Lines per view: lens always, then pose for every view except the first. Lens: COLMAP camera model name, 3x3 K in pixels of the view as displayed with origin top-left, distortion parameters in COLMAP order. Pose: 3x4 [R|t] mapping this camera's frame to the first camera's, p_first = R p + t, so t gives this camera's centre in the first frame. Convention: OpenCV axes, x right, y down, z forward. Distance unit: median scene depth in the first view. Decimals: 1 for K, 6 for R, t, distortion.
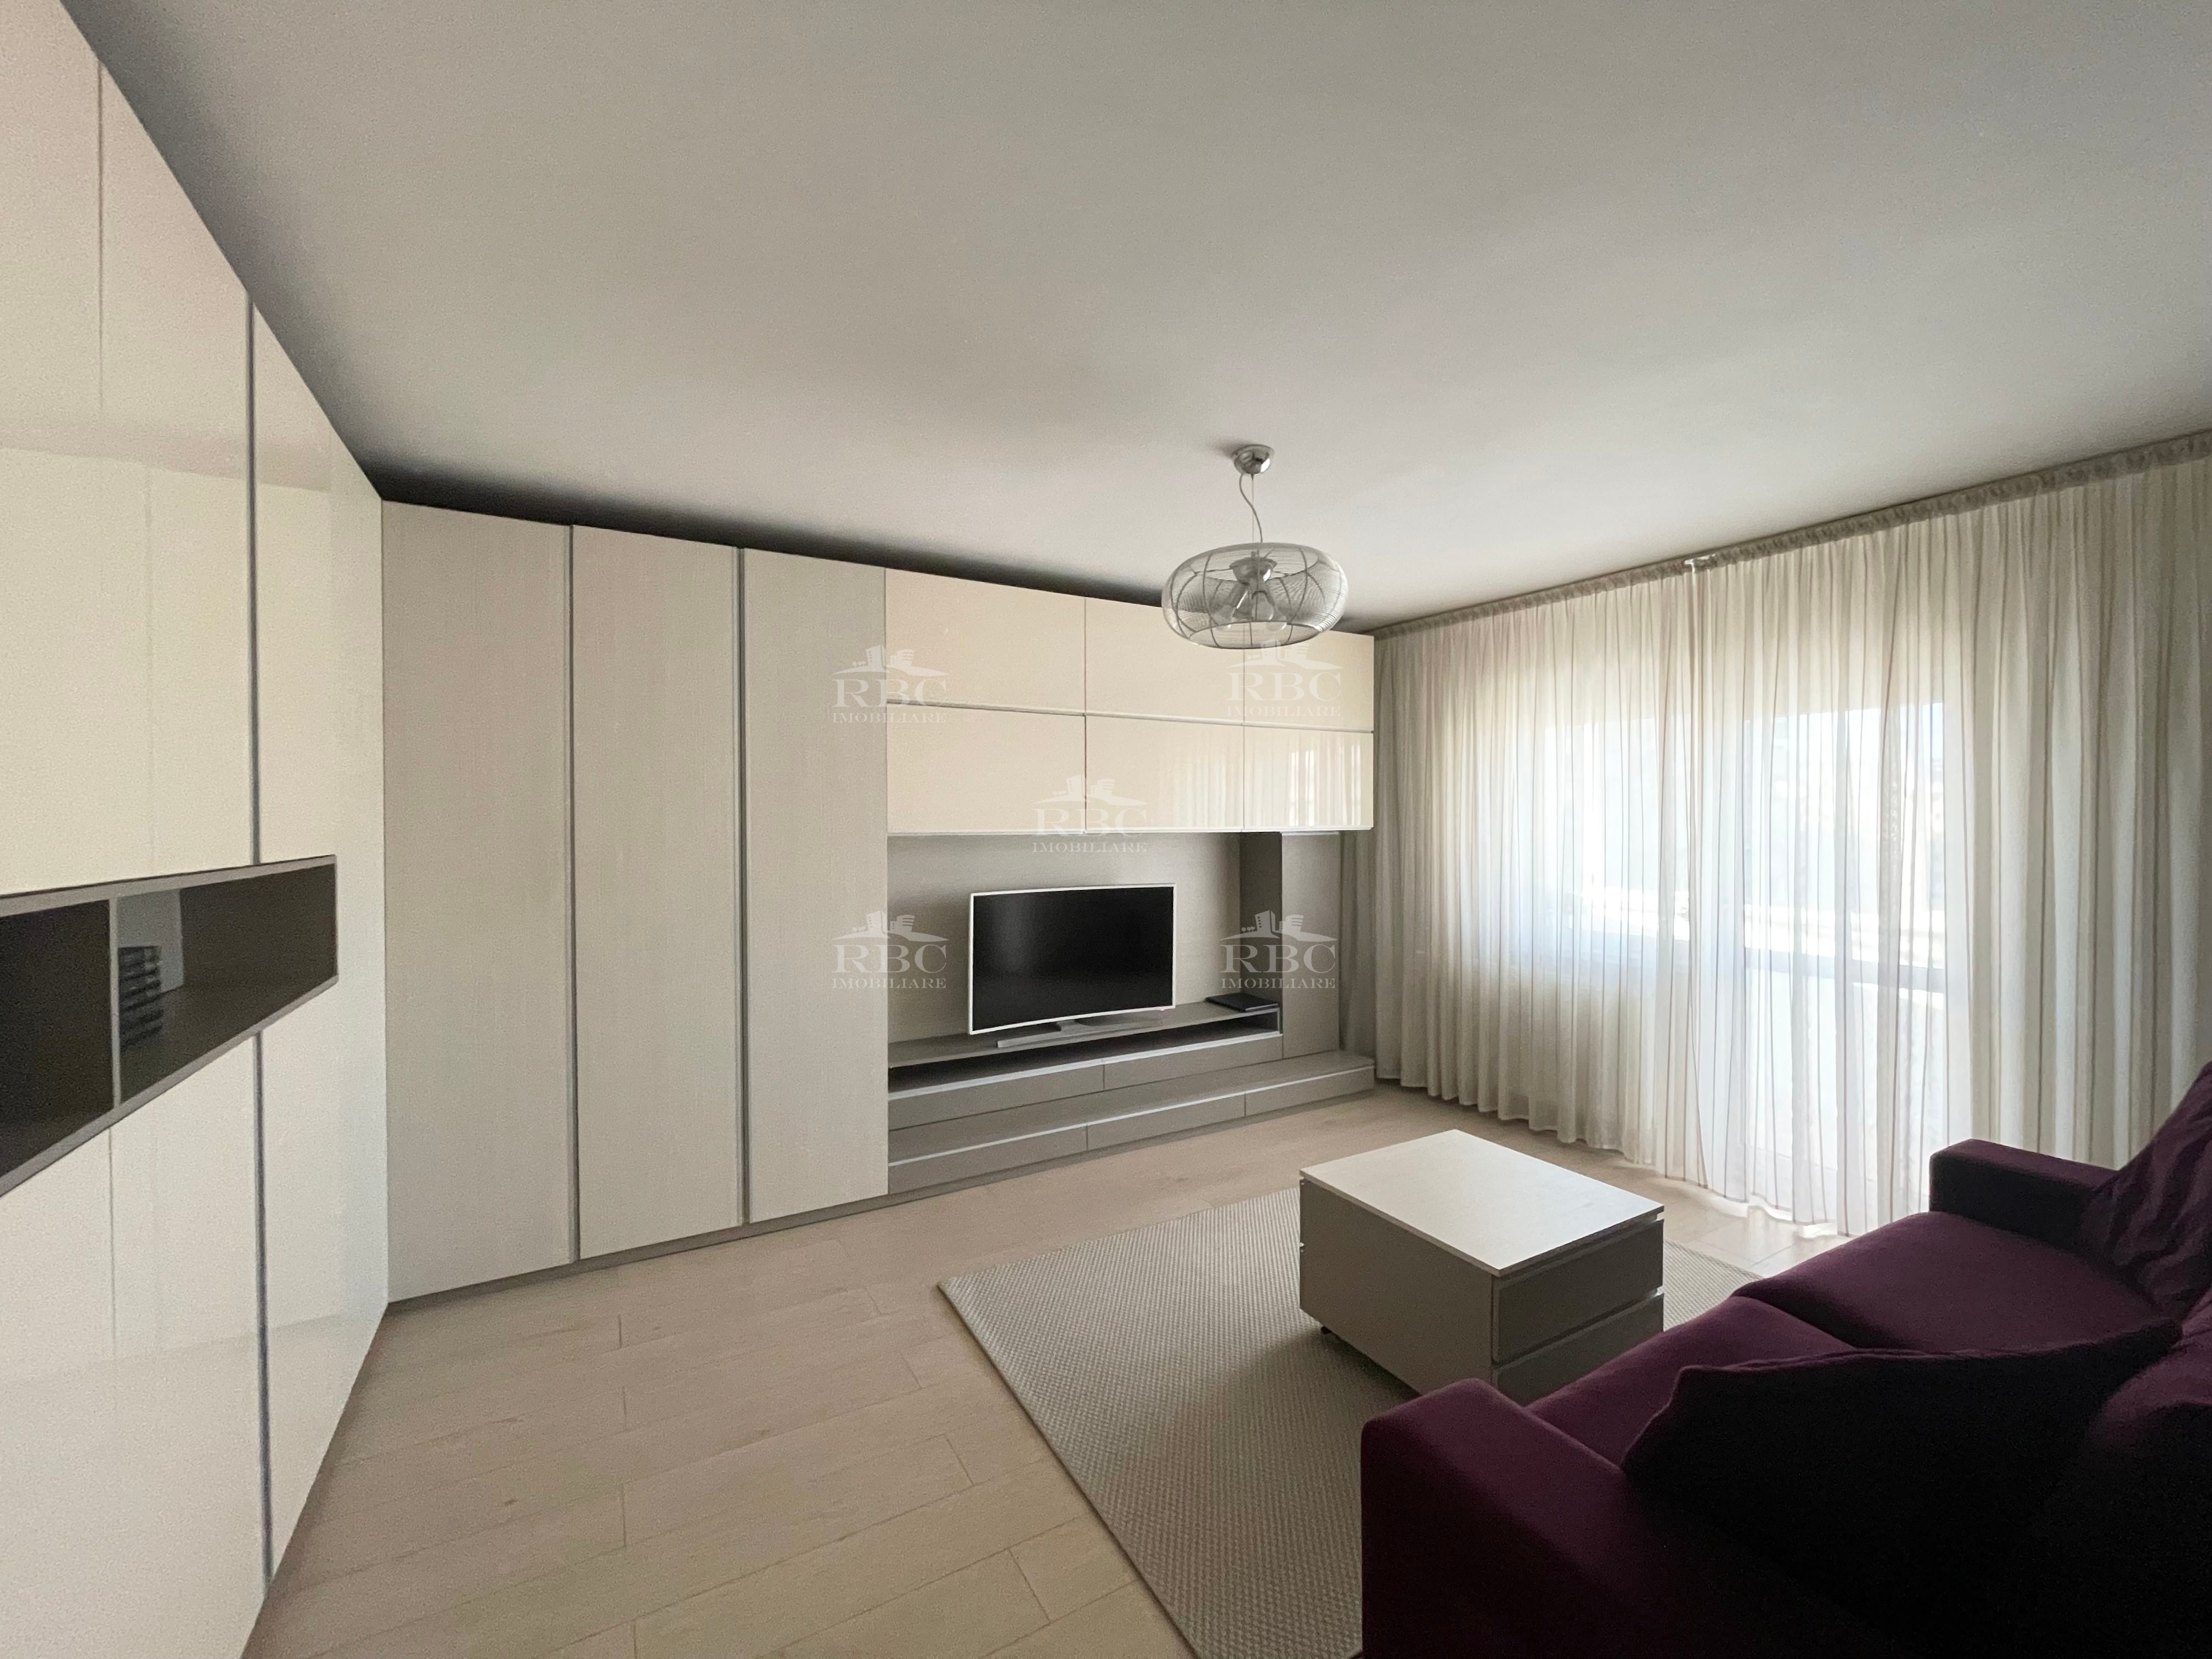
lens RADIAL K [[895.0, 0, 1140.6], [0, 895.0, 840.5], [0, 0, 1]] dist [0.031488, -0.000040]
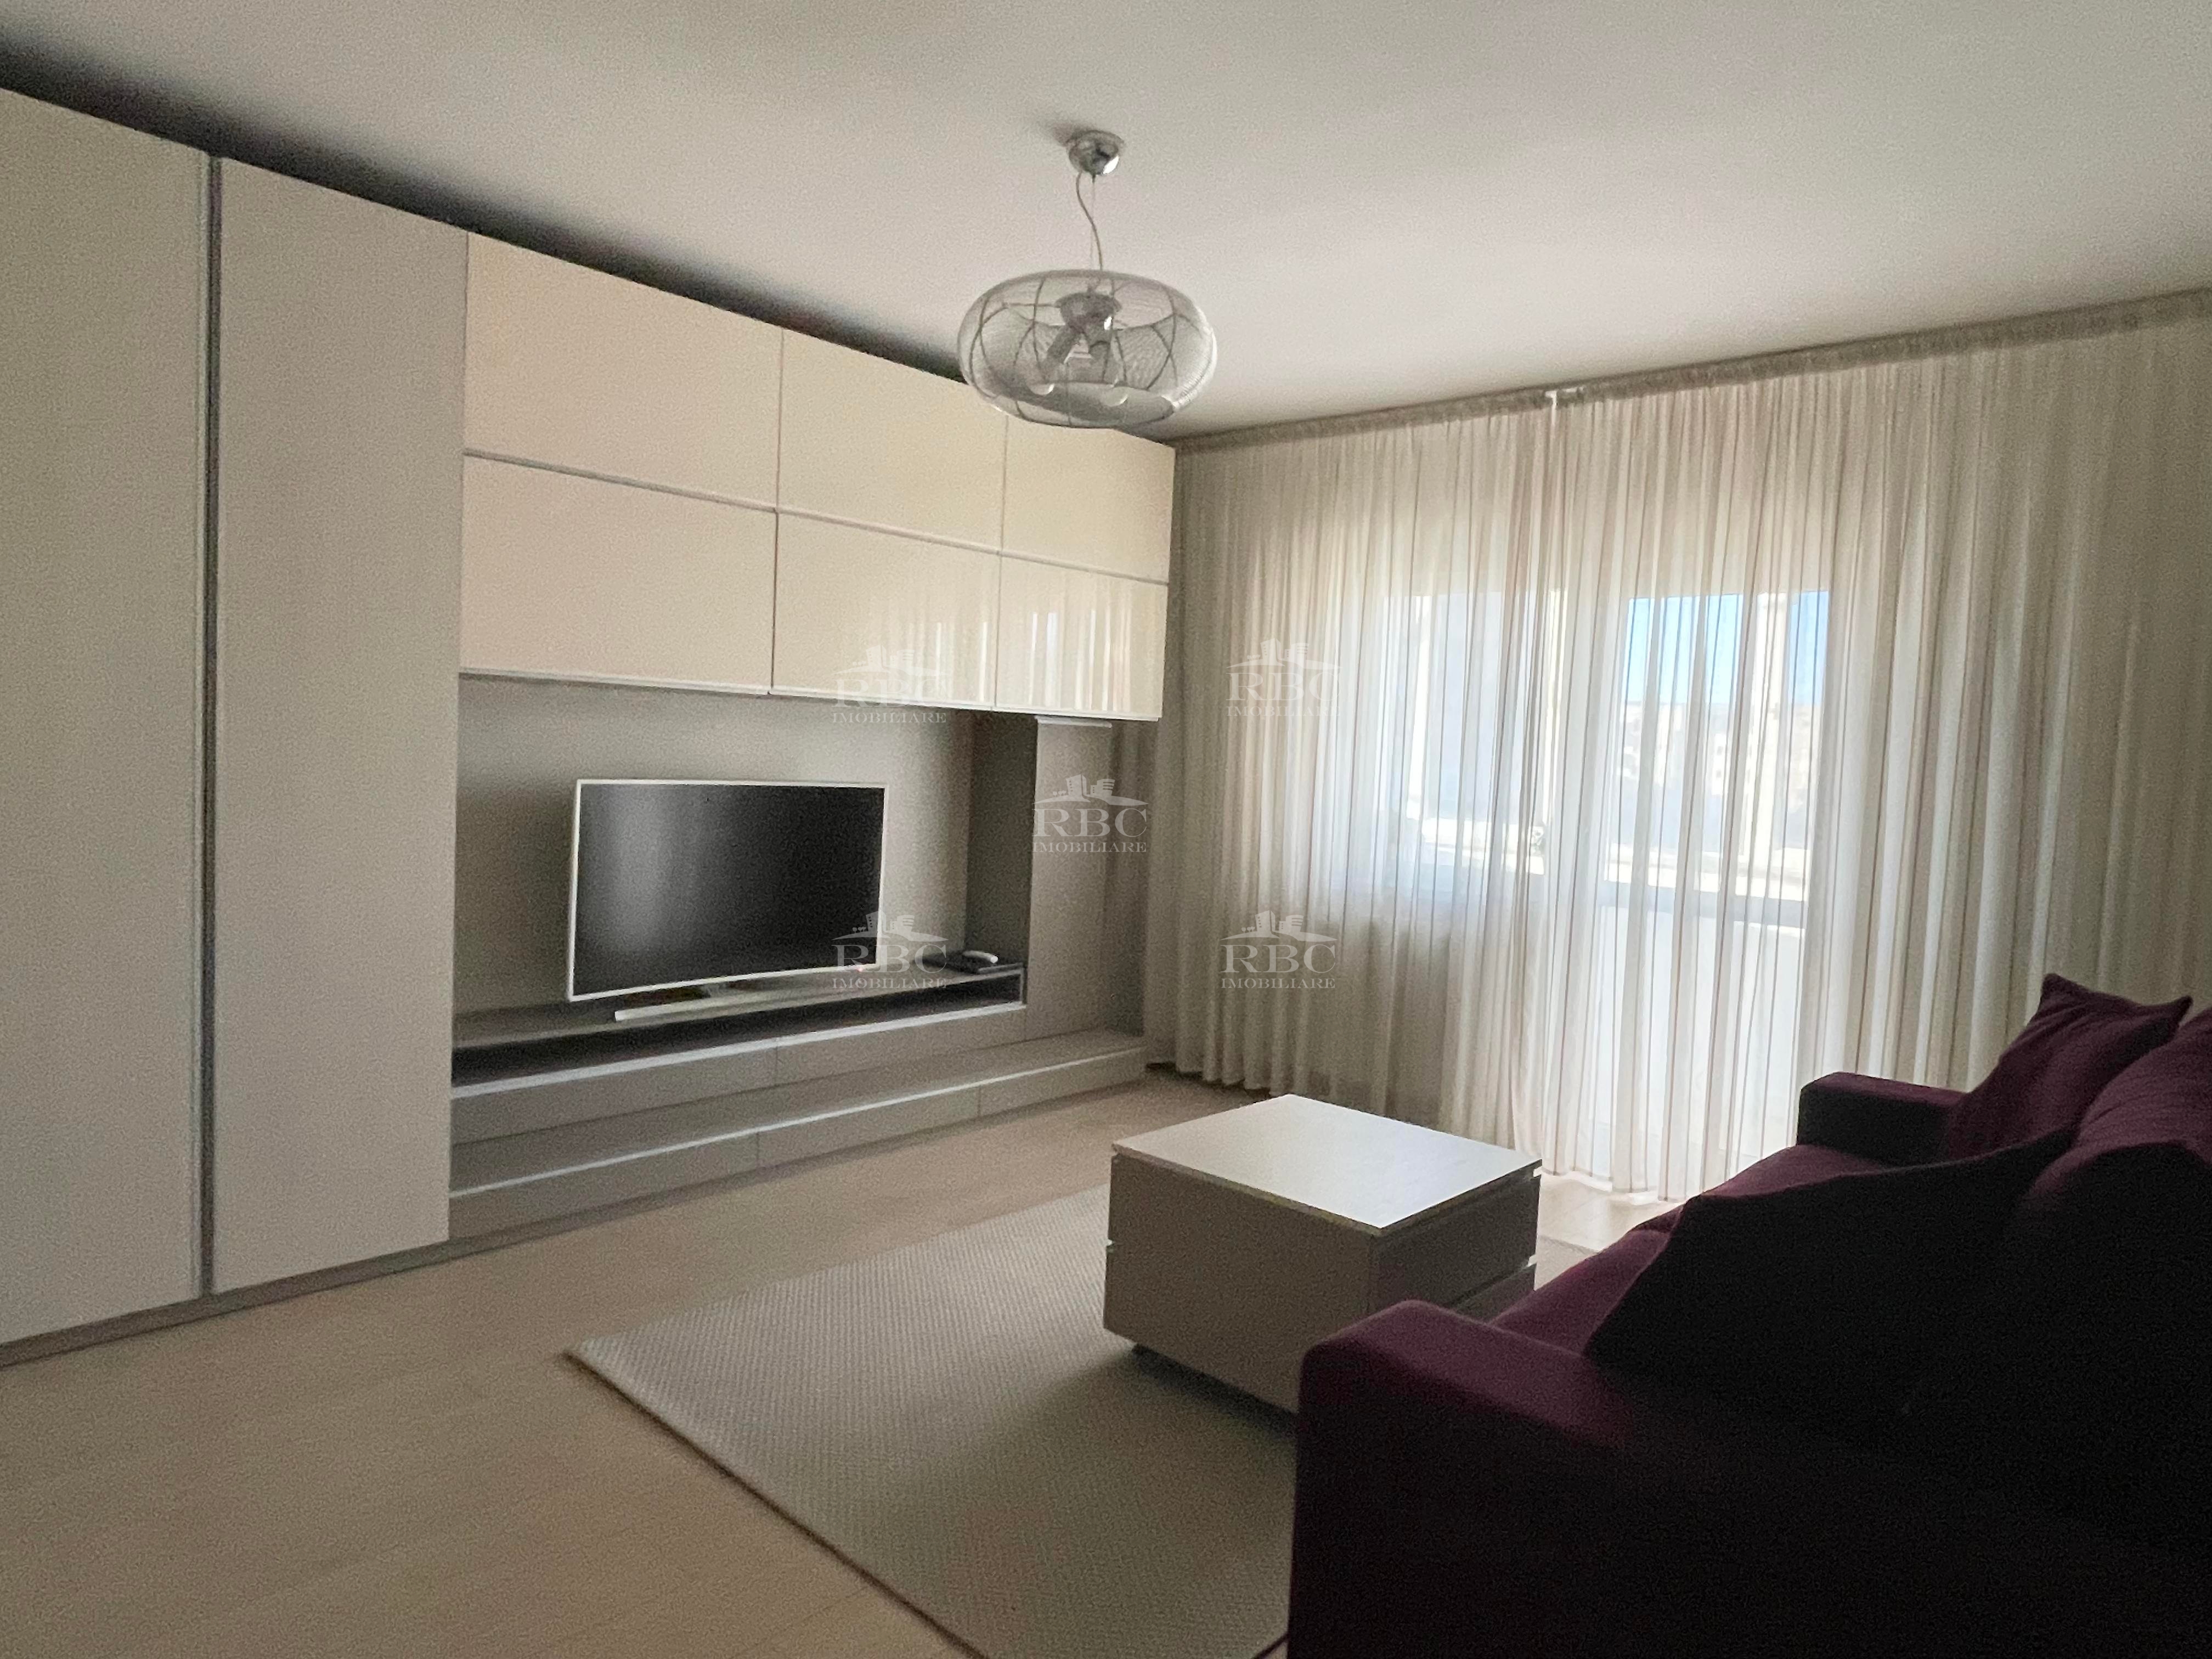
lens RADIAL K [[1357.8, 0, 1106.0], [0, 1357.8, 829.5], [0, 0, 1]] dist [0.057612, 0.000214]
pose [[0.958701, 0.023176, 0.283471, -0.108873], [-0.033608, 0.998923, 0.031992, 0.051271], [-0.282425, -0.040198, 0.958447, -0.046326]]
